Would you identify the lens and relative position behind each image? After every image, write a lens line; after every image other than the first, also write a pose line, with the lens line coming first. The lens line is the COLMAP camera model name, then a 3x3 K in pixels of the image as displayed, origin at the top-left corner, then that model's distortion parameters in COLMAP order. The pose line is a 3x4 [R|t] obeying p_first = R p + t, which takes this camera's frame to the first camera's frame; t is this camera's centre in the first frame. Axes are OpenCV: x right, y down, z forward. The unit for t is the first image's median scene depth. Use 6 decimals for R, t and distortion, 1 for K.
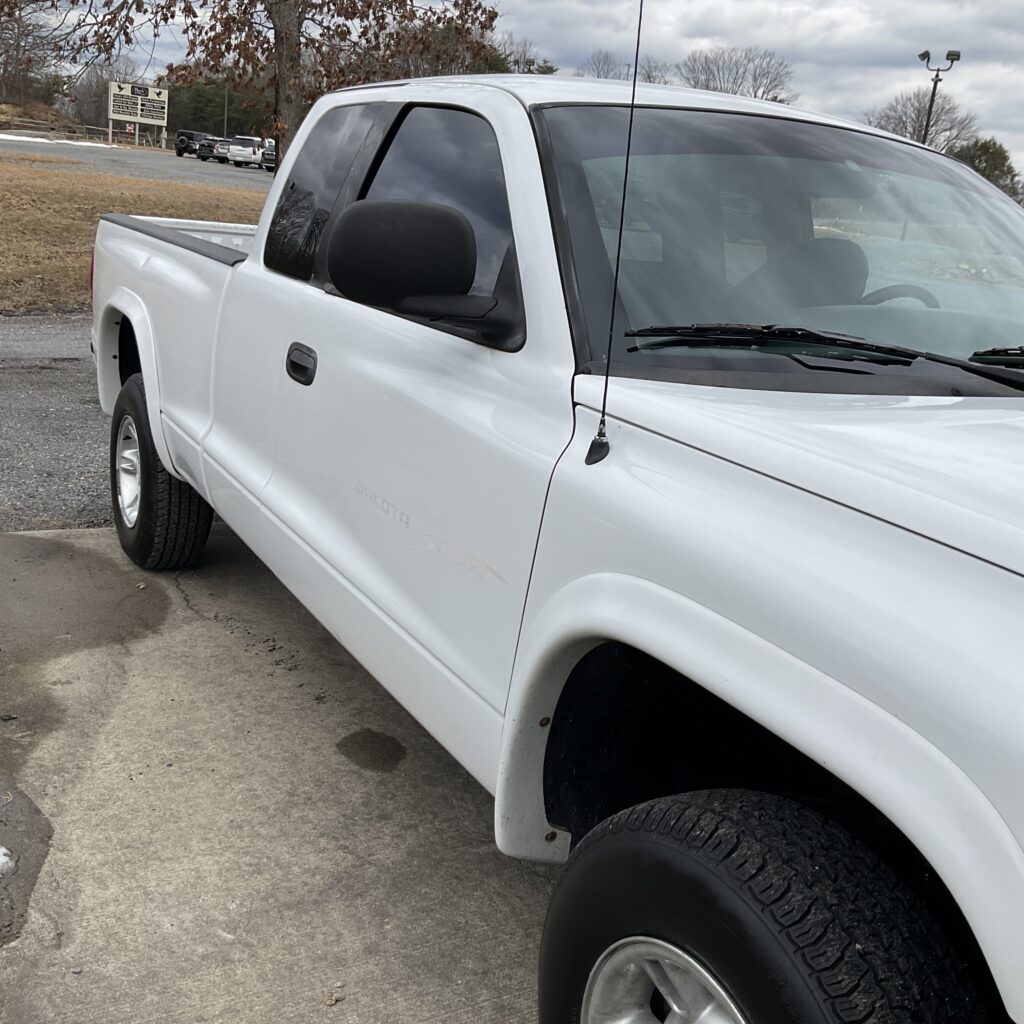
lens RADIAL K [[1173.1, 0, 512.0], [0, 1173.1, 512.0], [0, 0, 1]] dist [0.142569, -0.320797]
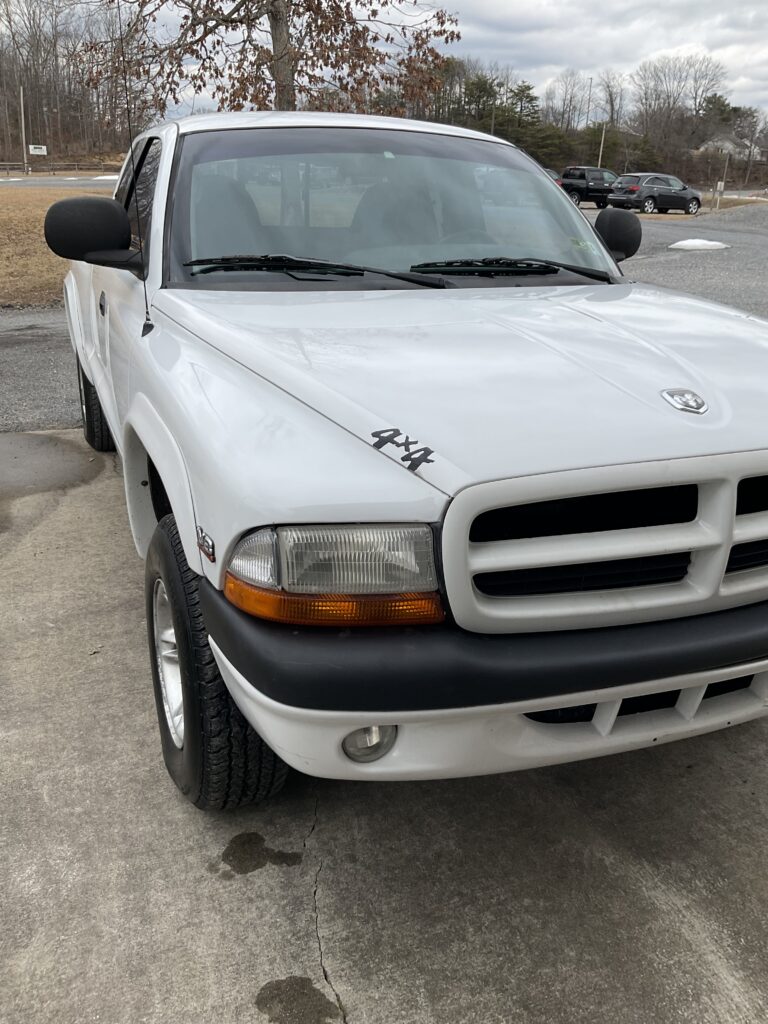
lens RADIAL K [[888.6, 0, 384.0], [0, 888.6, 512.0], [0, 0, 1]] dist [0.106399, -0.200323]
pose [[0.987558, -0.024809, -0.155285, 0.383607], [0.036576, 0.996633, 0.073385, 0.084698], [0.152941, -0.078152, 0.985140, -0.201189]]
